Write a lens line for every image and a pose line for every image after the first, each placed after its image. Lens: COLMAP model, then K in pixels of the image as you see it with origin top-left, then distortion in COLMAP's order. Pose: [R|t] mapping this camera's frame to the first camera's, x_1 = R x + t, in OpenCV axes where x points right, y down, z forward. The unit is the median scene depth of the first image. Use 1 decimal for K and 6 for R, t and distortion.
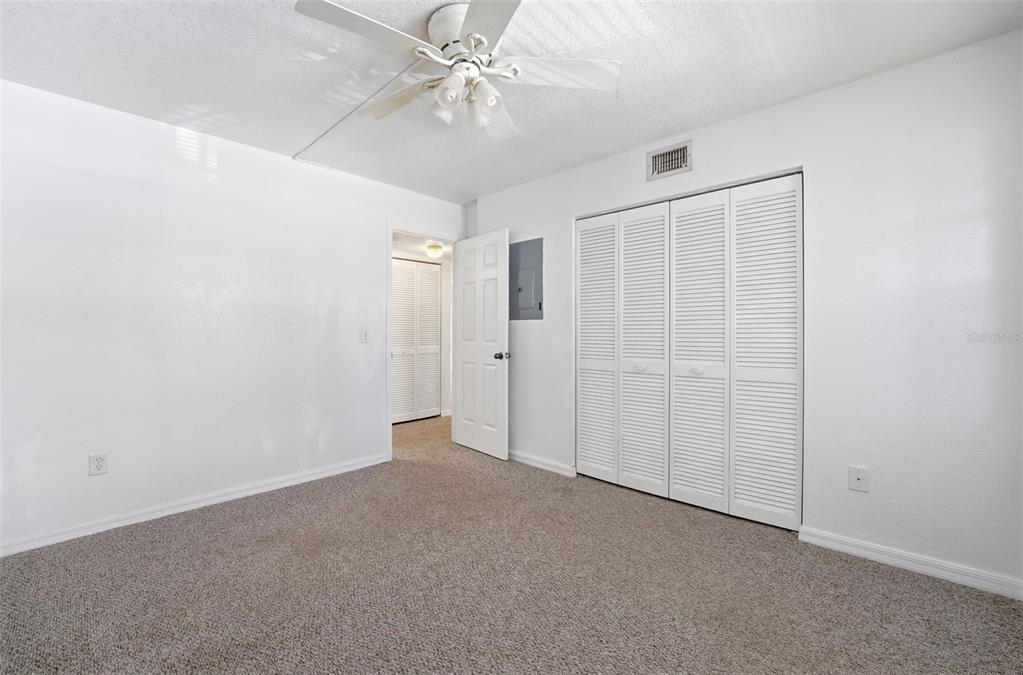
lens RADIAL K [[428.5, 0, 511.5], [0, 428.5, 337.5], [0, 0, 1]] dist [-0.000820, -0.000027]
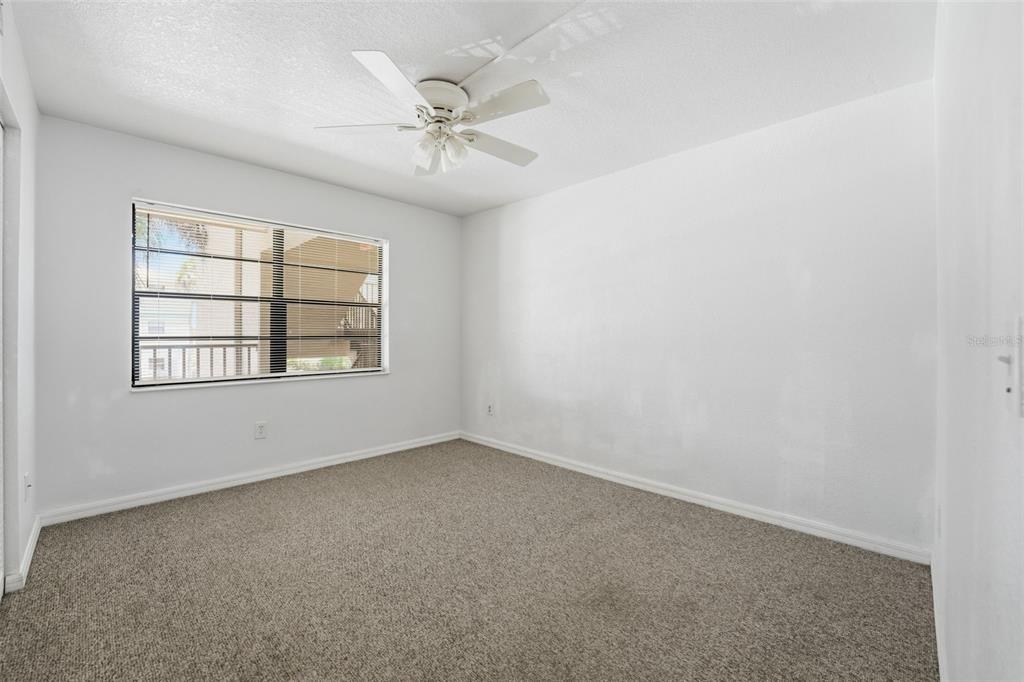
lens RADIAL K [[416.2, 0, 513.3], [0, 416.2, 339.1], [0, 0, 1]] dist [-0.026317, 0.000664]
pose [[-0.999850, -0.006376, 0.016076, -0.309641], [-0.006037, 0.999760, 0.021062, -0.022721], [-0.016206, 0.020962, -0.999649, 1.976575]]
